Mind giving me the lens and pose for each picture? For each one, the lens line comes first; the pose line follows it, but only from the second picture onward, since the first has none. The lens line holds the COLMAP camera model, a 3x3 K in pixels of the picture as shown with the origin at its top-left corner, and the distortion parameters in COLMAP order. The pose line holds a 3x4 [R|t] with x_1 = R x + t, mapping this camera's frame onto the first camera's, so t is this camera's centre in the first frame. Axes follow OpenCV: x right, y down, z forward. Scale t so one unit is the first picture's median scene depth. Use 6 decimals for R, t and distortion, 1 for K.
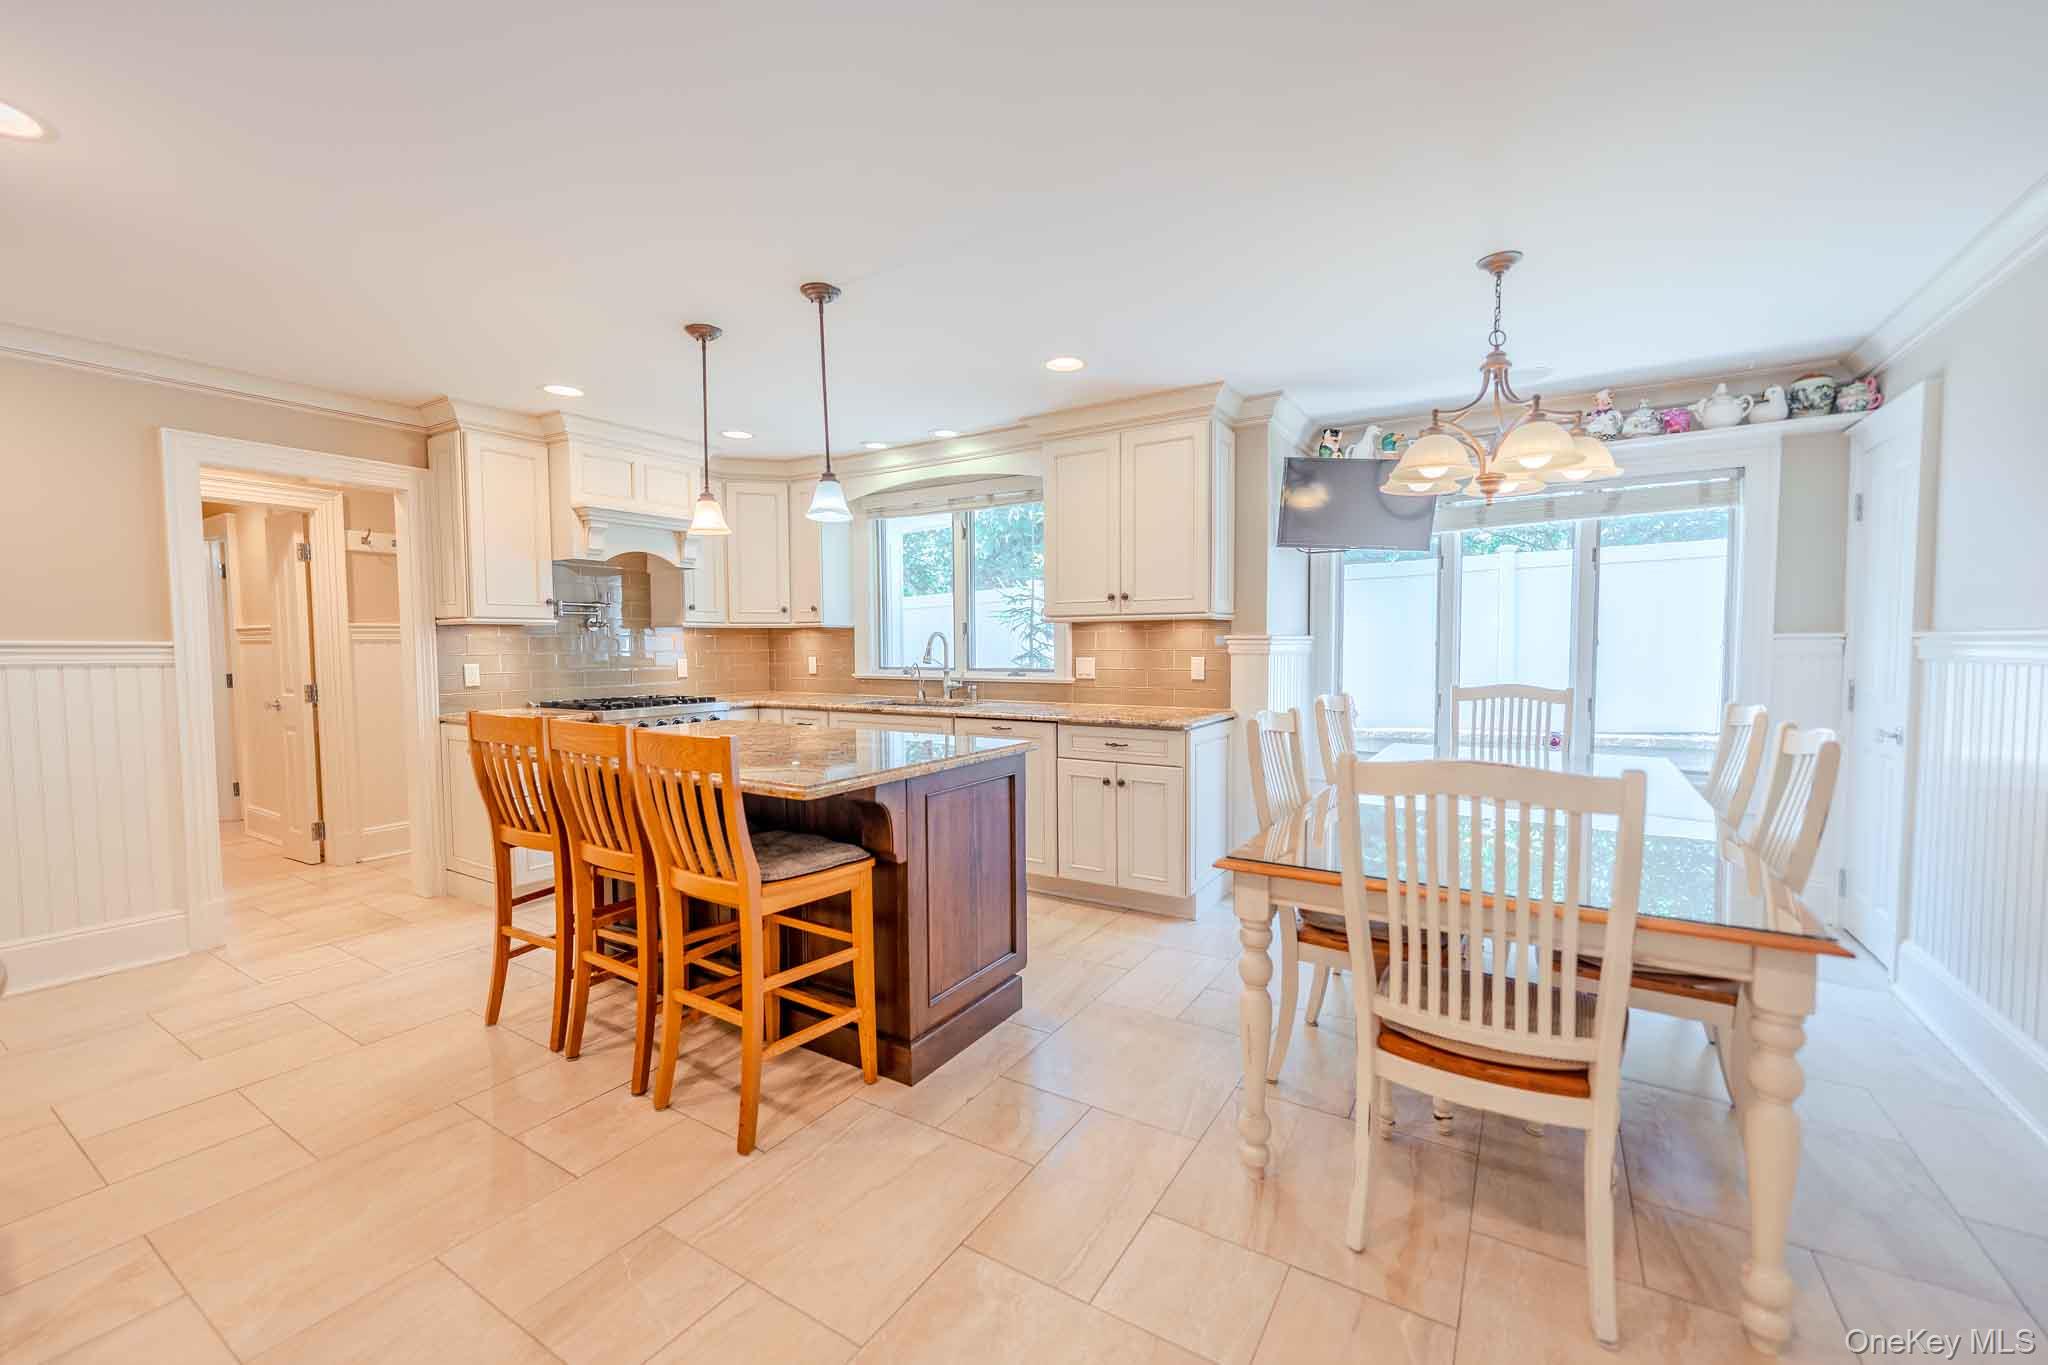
lens RADIAL K [[823.8, 0, 1017.6], [0, 823.8, 689.2], [0, 0, 1]] dist [-0.002930, -0.000133]
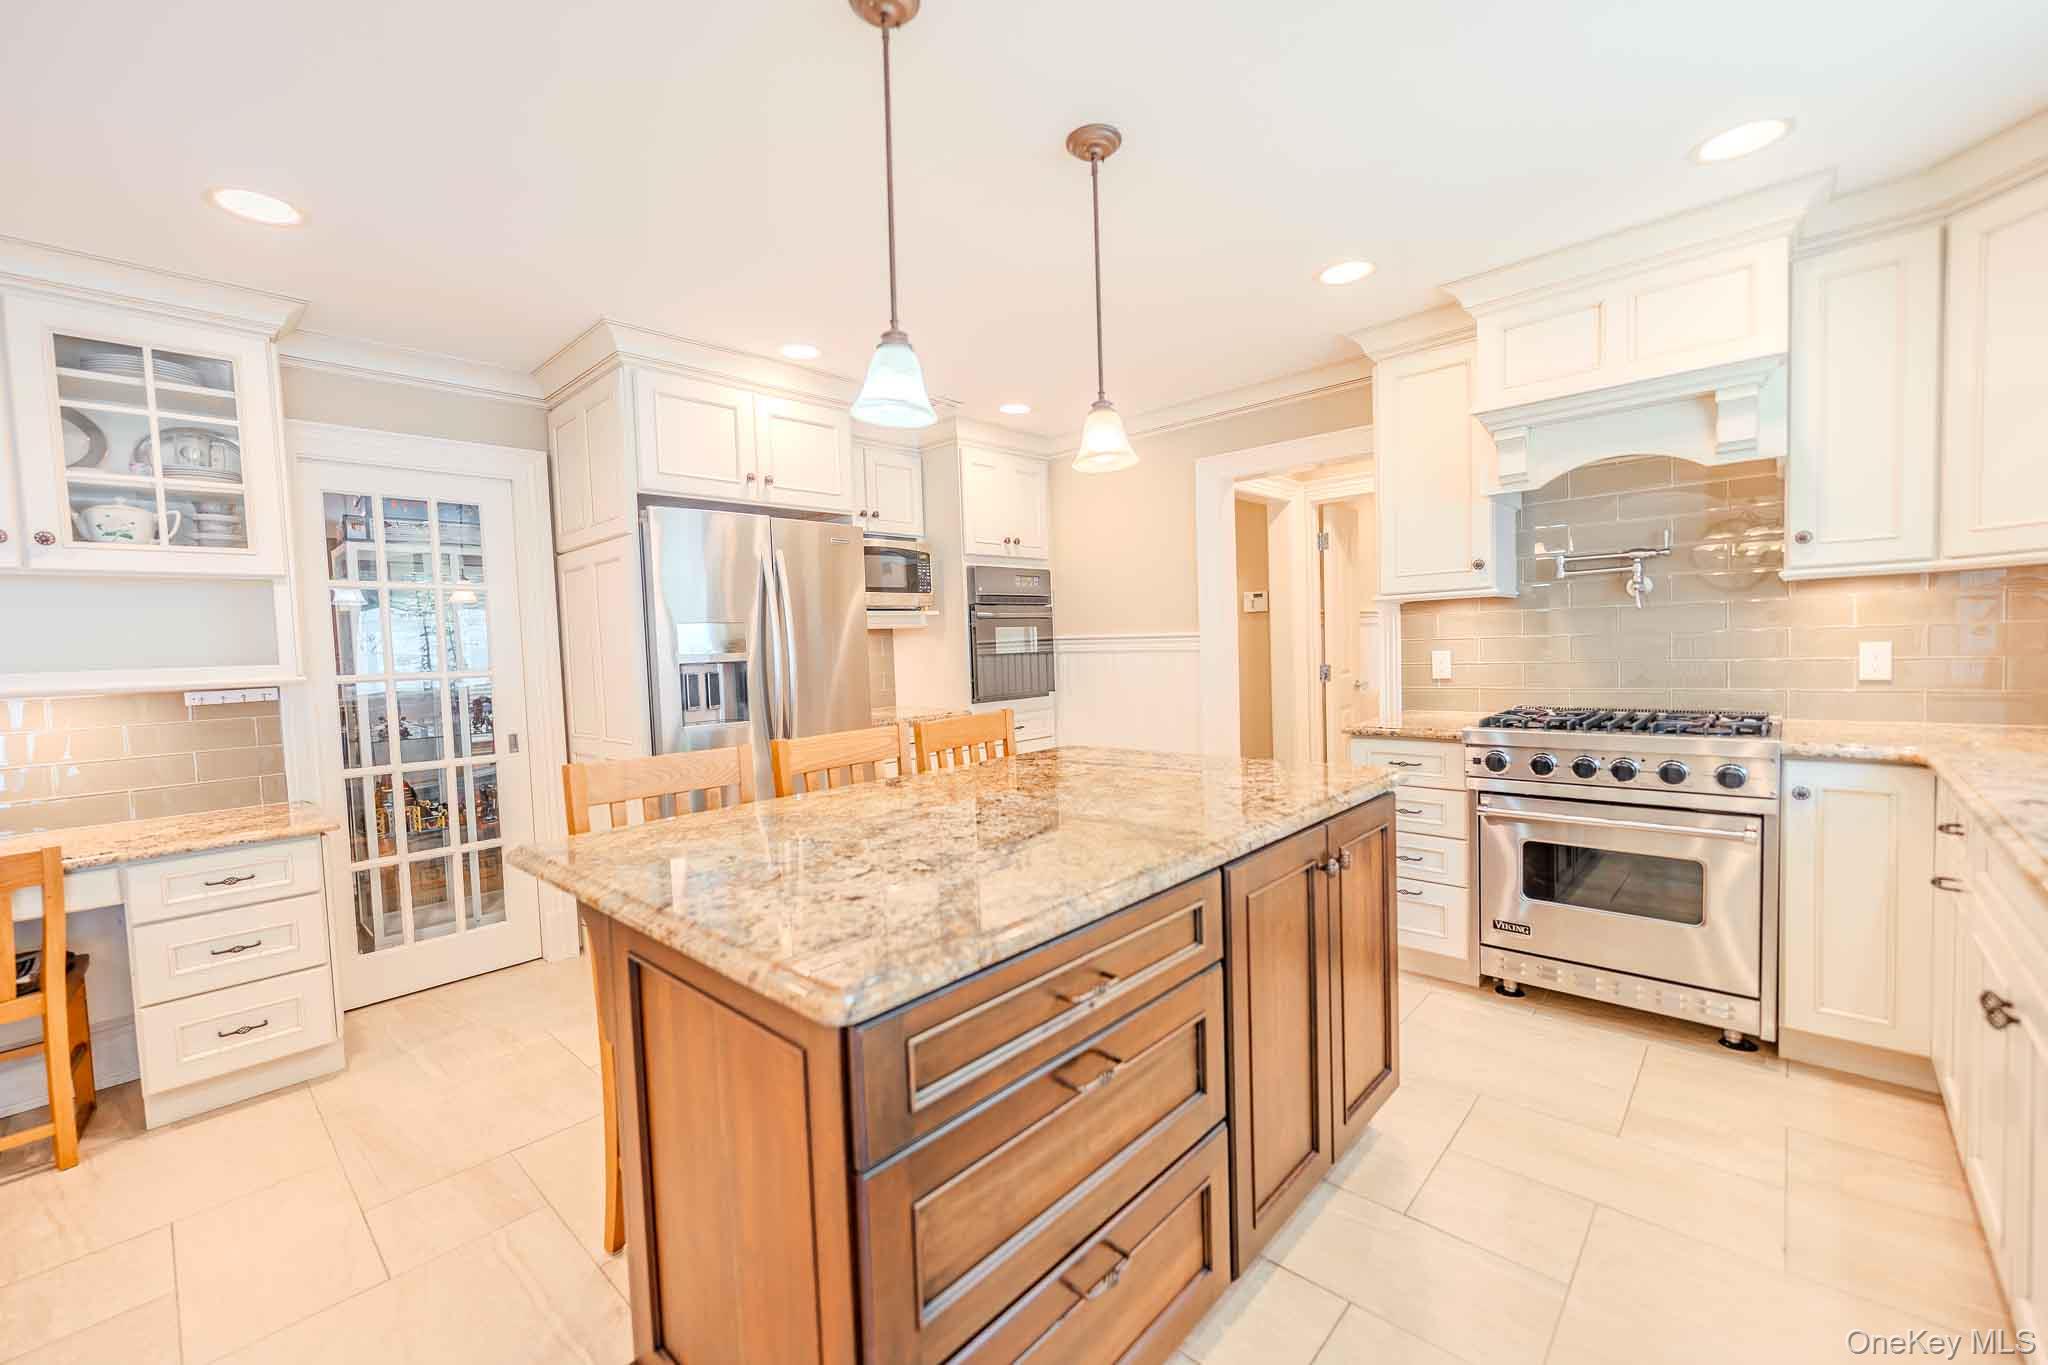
lens RADIAL K [[823.8, 0, 1017.6], [0, 823.8, 689.2], [0, 0, 1]] dist [-0.002930, -0.000133]
pose [[-0.188277, 0.067688, -0.979781, 0.196880], [-0.015855, 0.997283, 0.071943, -0.045751], [0.981988, 0.029080, -0.186692, 0.771322]]
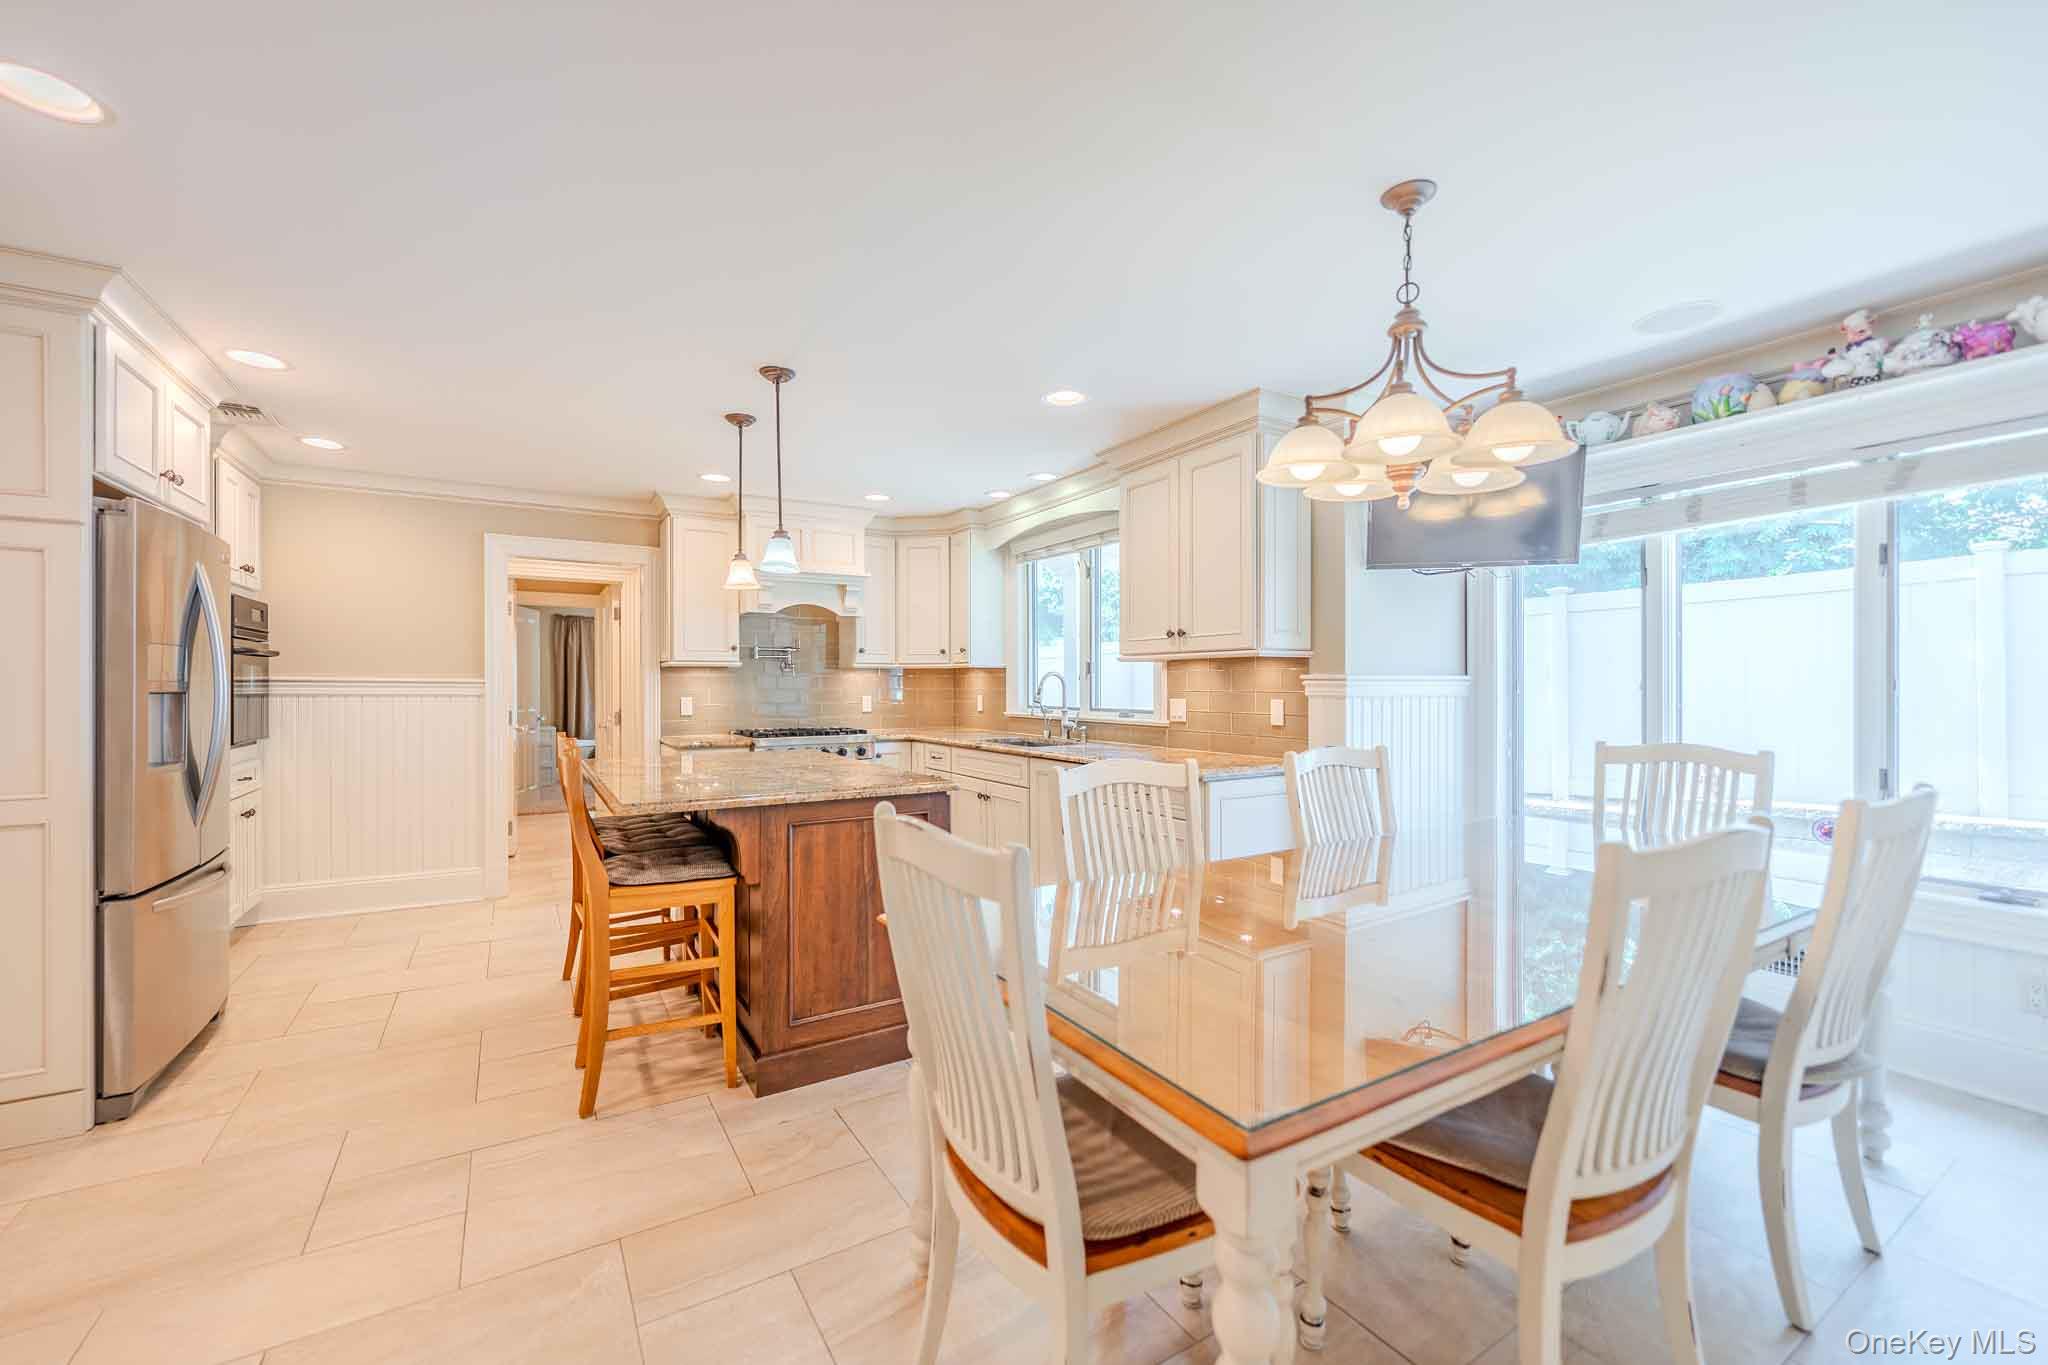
lens RADIAL K [[823.8, 0, 1017.6], [0, 823.8, 689.2], [0, 0, 1]] dist [-0.002930, -0.000133]
pose [[0.896079, 0.006746, -0.443844, 0.363027], [-0.028119, 0.998739, -0.041588, -0.005858], [0.443004, 0.049746, 0.895139, 0.095941]]
